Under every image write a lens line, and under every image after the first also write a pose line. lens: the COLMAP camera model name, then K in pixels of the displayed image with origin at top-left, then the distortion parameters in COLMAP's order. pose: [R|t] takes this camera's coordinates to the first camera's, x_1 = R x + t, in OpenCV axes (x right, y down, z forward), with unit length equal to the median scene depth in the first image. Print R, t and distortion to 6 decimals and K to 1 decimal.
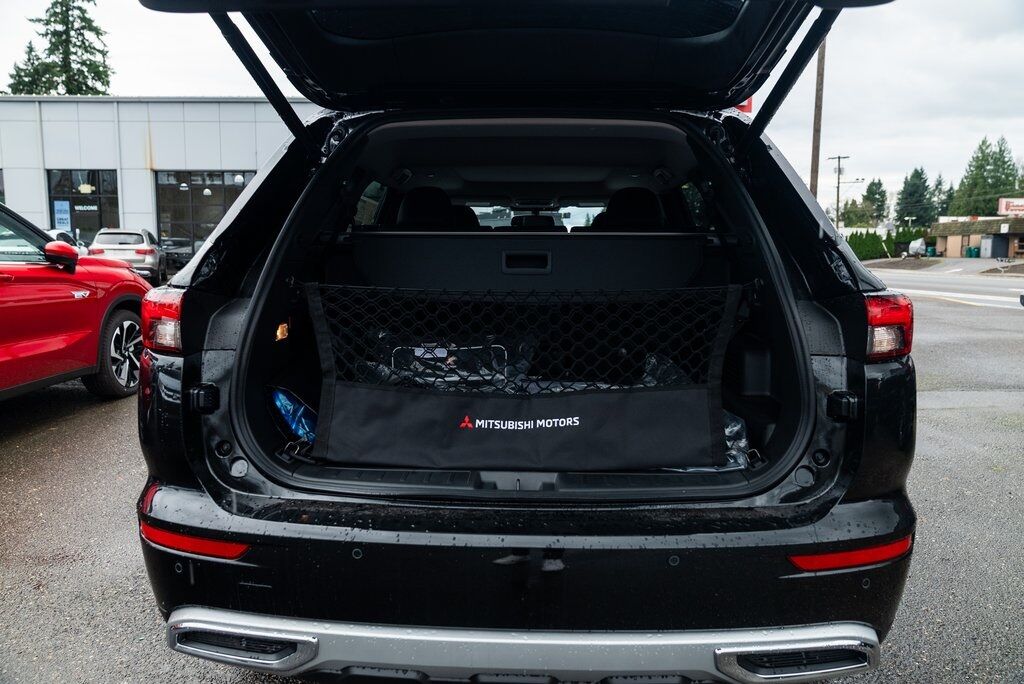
lens RADIAL K [[693.9, 0, 512.0], [0, 693.9, 342.0], [0, 0, 1]] dist [-0.041062, 0.025578]
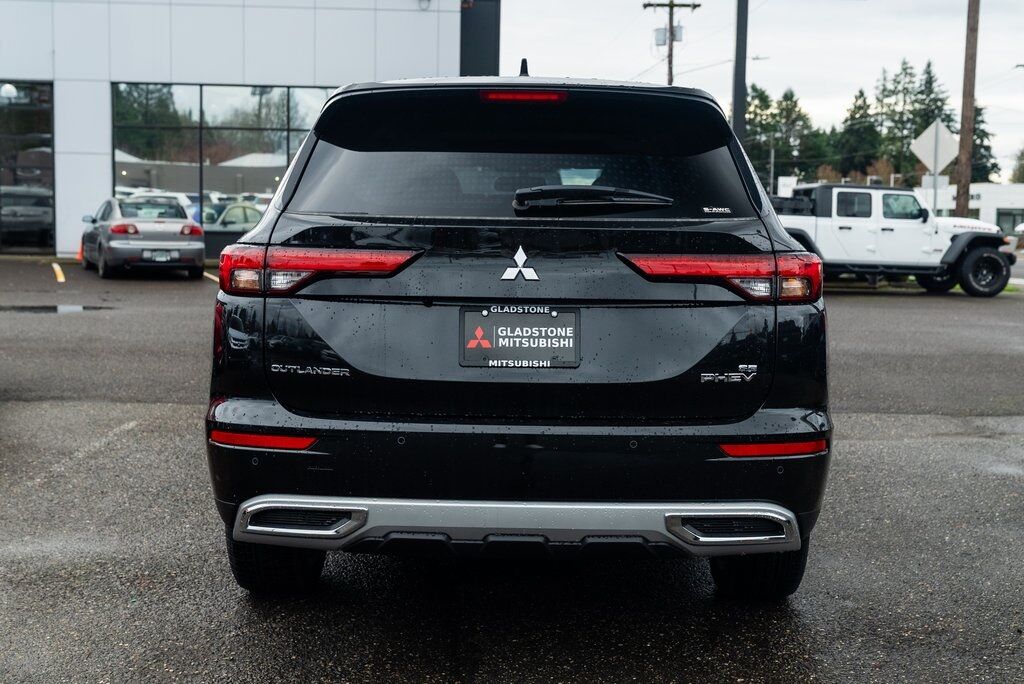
lens RADIAL K [[1227.9, 0, 512.0], [0, 1227.9, 342.0], [0, 0, 1]] dist [0.002912, 0.001986]
pose [[0.999397, 0.007030, 0.034015, -0.088248], [-0.005958, 0.999486, -0.031506, 0.183591], [-0.034219, 0.031285, 0.998925, -1.386245]]
